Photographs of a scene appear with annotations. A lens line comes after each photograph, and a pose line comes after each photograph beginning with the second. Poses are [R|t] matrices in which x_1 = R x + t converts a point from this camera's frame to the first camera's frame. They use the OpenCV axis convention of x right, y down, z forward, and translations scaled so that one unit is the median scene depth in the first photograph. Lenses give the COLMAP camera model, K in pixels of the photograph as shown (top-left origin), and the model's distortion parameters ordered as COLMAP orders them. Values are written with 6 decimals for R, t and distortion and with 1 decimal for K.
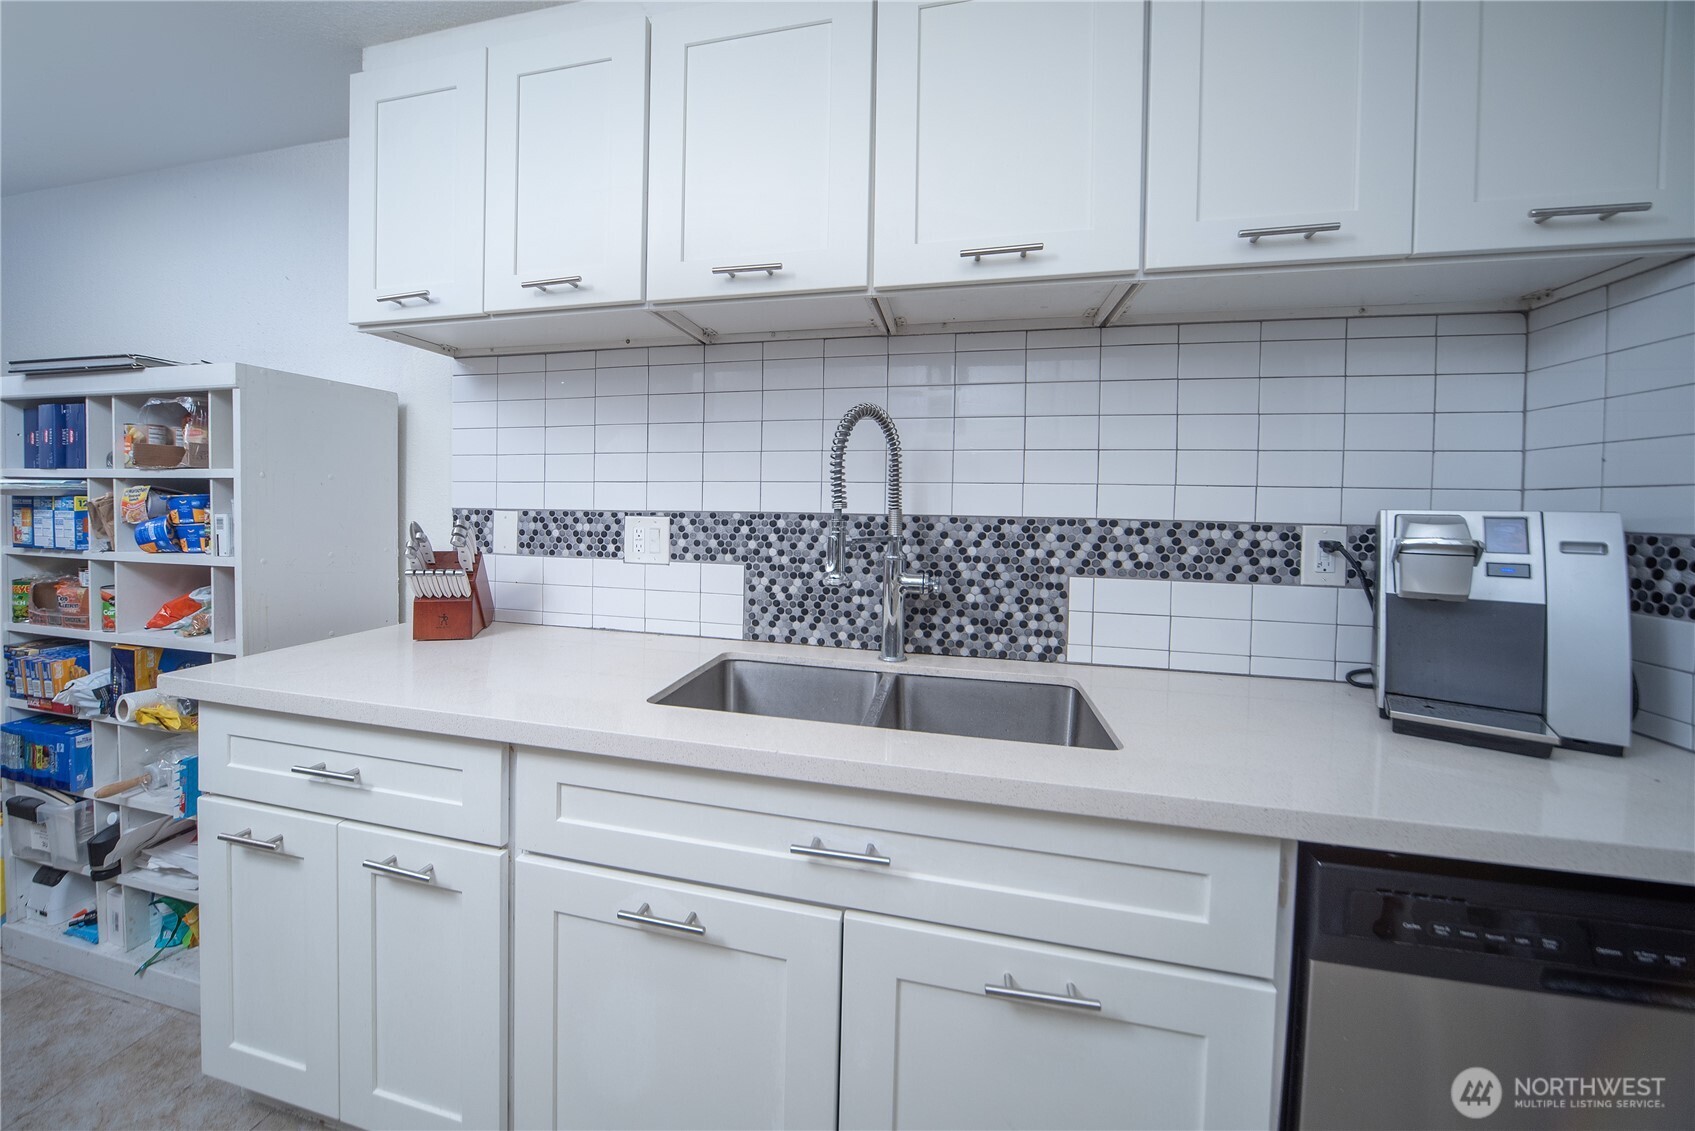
lens RADIAL K [[625.6, 0, 810.4], [0, 625.6, 515.0], [0, 0, 1]] dist [-0.015780, -0.000105]
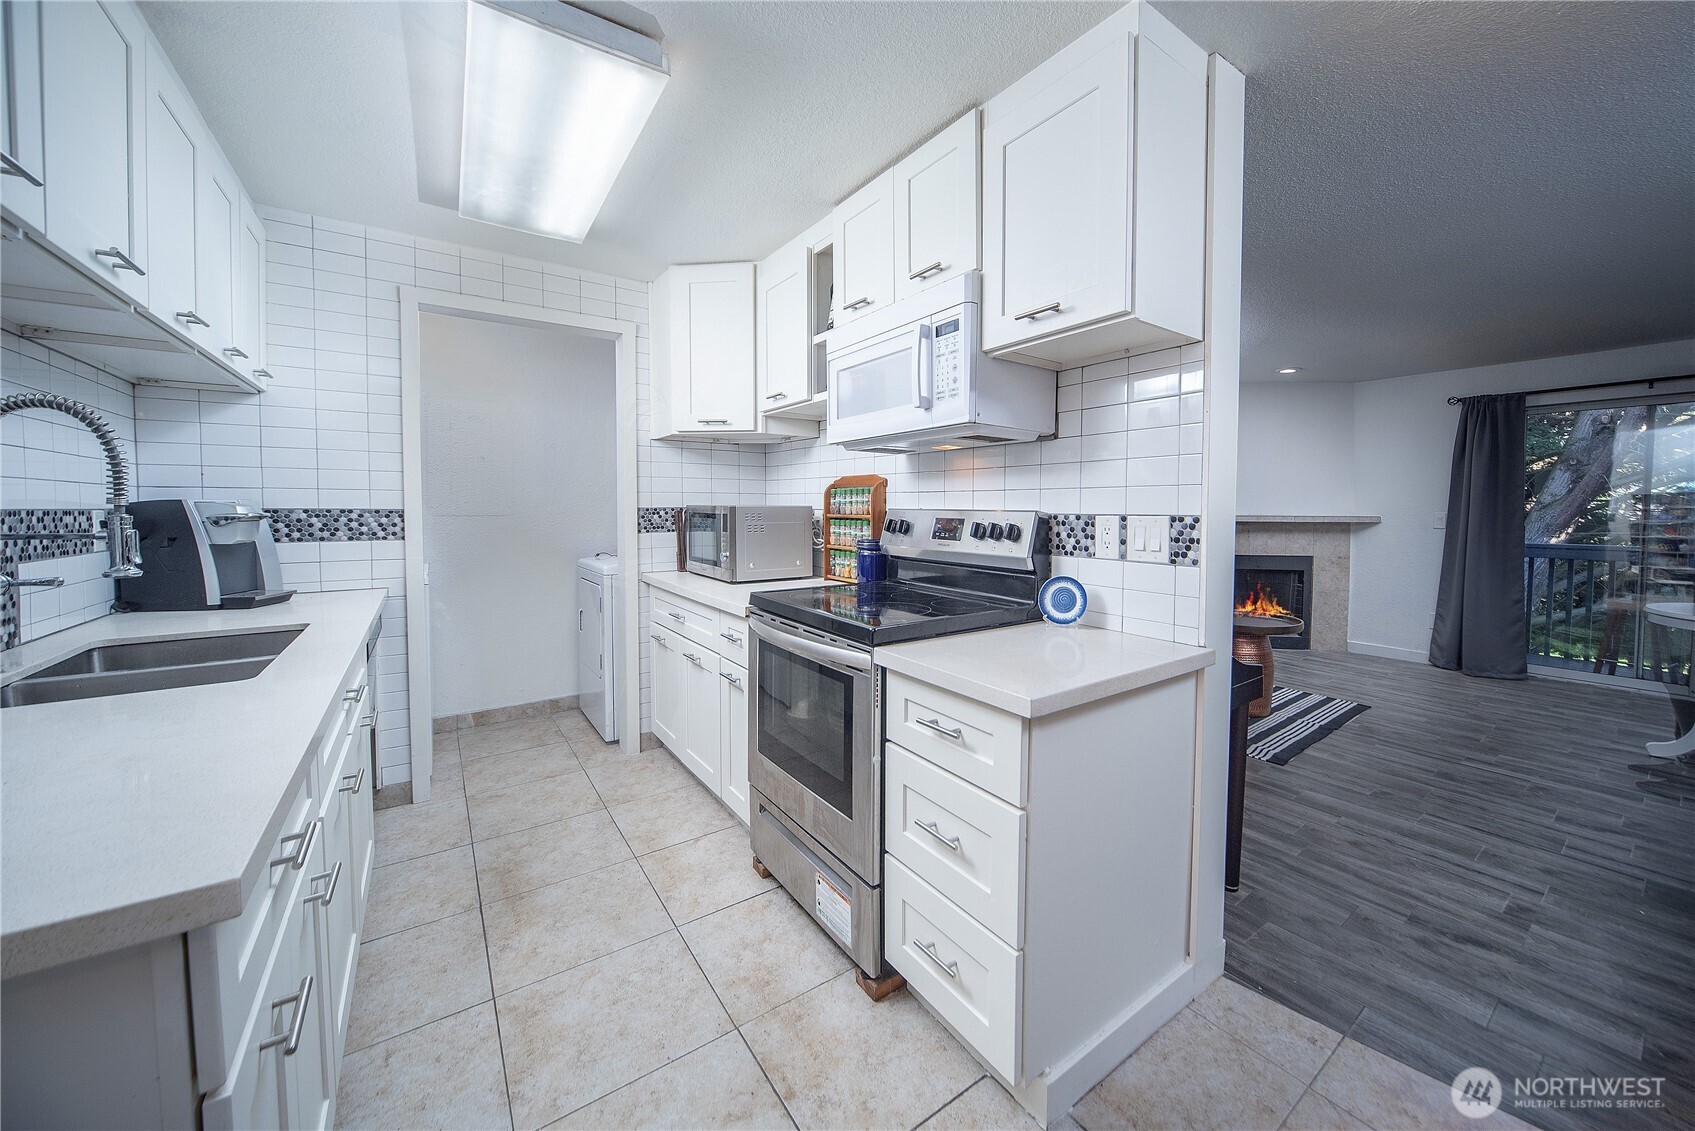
lens RADIAL K [[630.8, 0, 906.3], [0, 630.8, 530.5], [0, 0, 1]] dist [-0.017947, 0.002265]
pose [[-0.774316, -0.044091, 0.631261, -1.275477], [-0.004936, 0.997960, 0.063650, -0.030167], [-0.632780, 0.046169, -0.772954, 0.754283]]
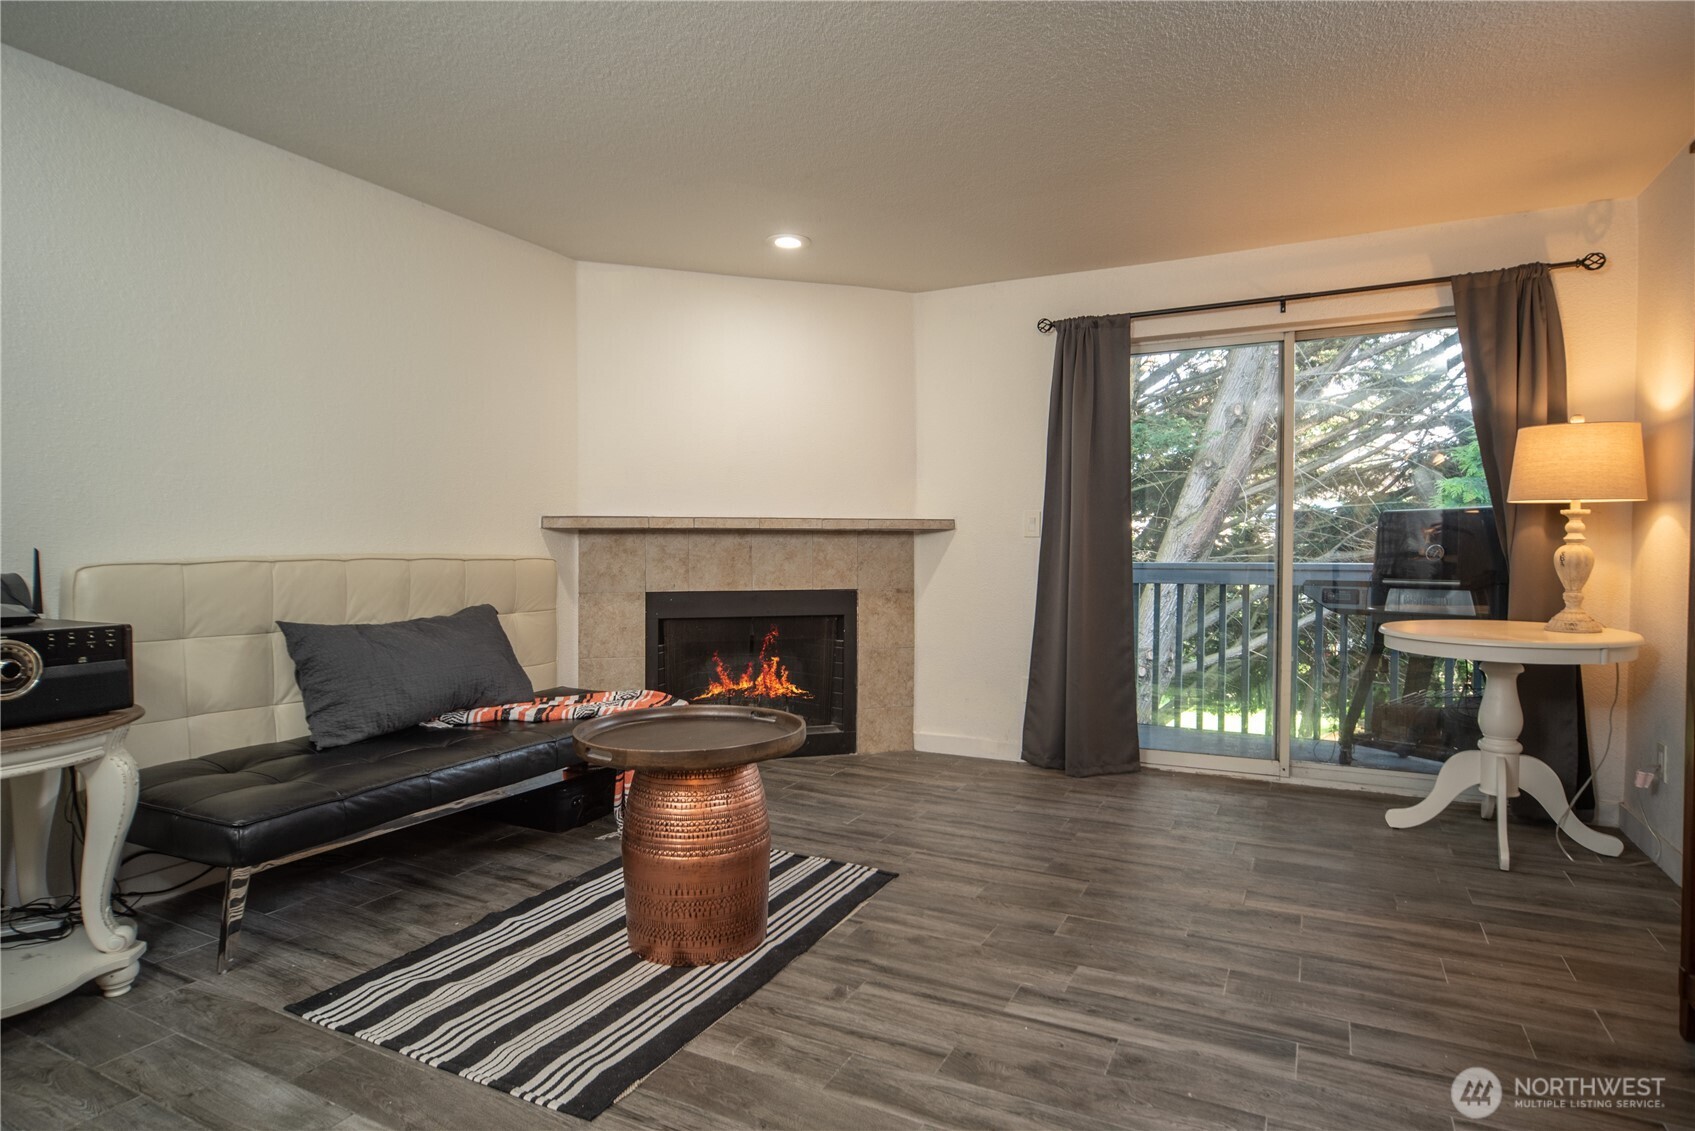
lens RADIAL K [[944.4, 0, 859.8], [0, 944.4, 560.2], [0, 0, 1]] dist [-0.013114, 0.005370]
pose [[-0.973718, -0.024813, 0.226399, -1.502578], [-0.015307, 0.998930, 0.043648, 0.098706], [-0.227240, 0.039035, -0.973056, -0.426483]]
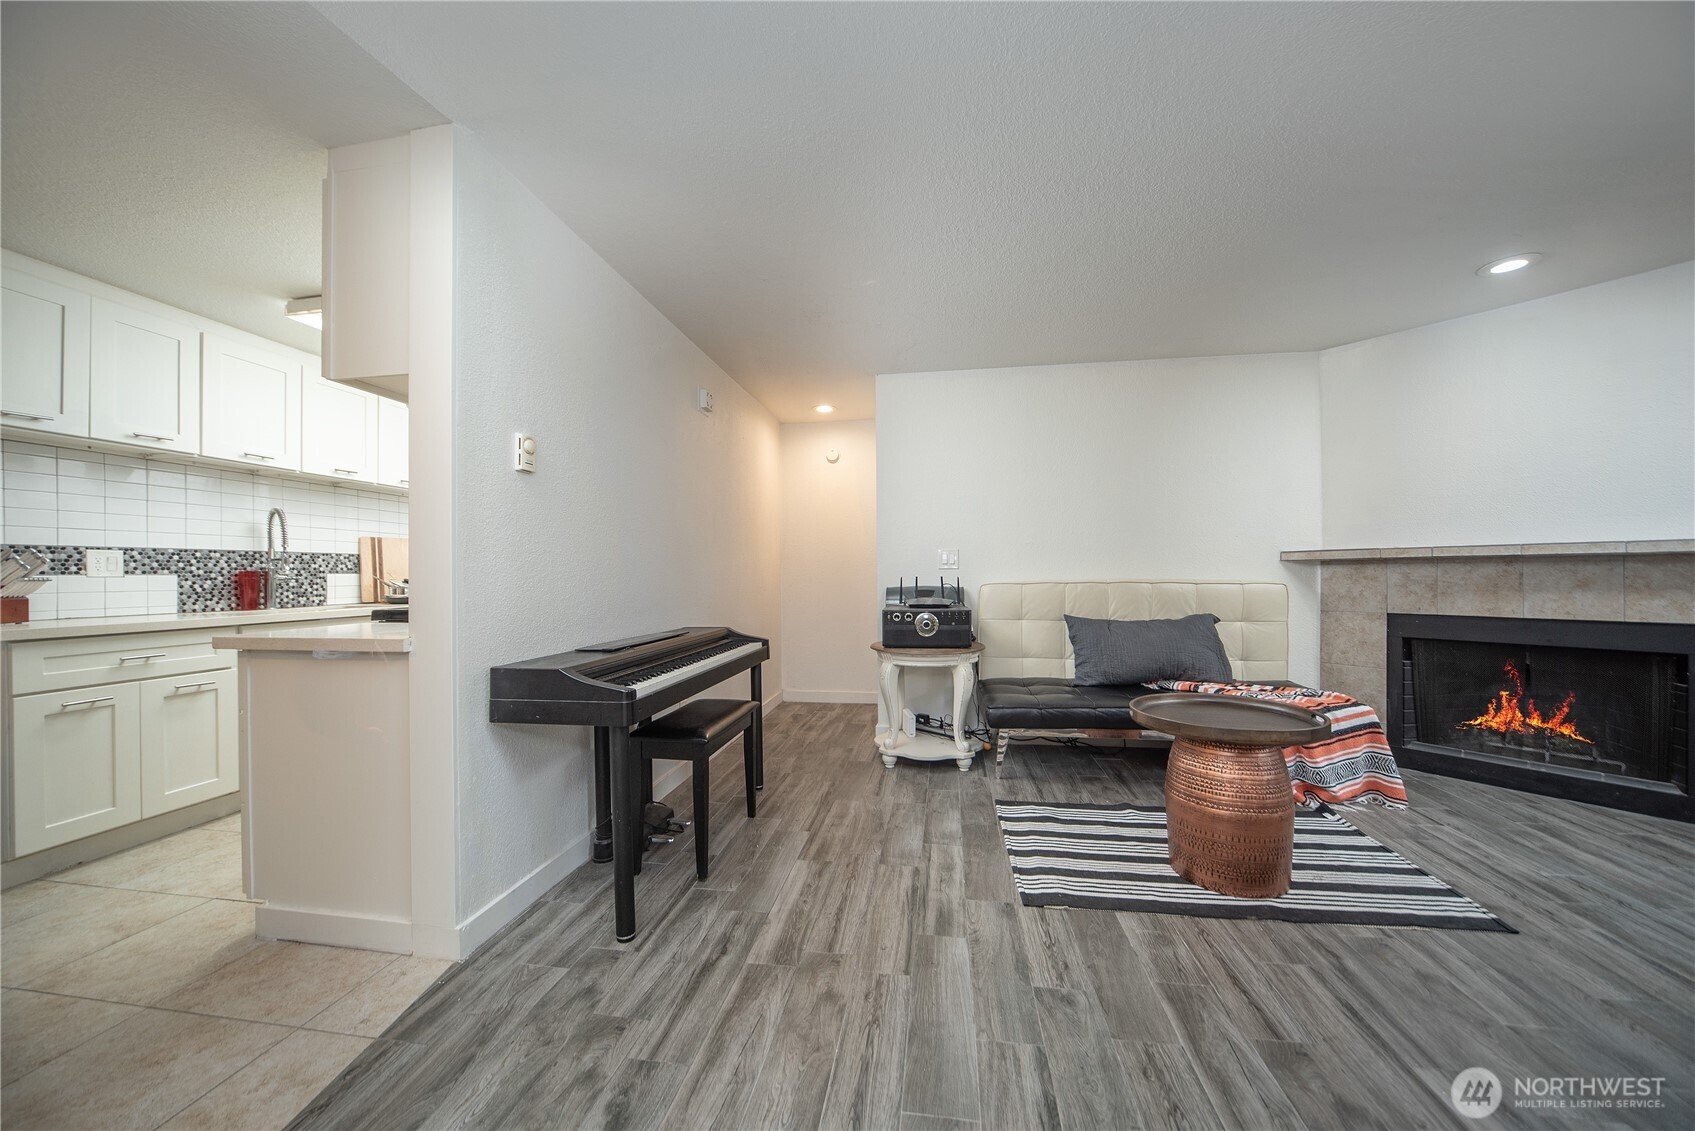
lens RADIAL K [[601.6, 0, 835.2], [0, 601.6, 573.6], [0, 0, 1]] dist [-0.015566, 0.001430]
pose [[-0.075474, -0.017829, 0.996988, -2.121210], [0.027282, 0.999429, 0.019938, 0.094239], [-0.996774, 0.028705, -0.074945, -0.929004]]
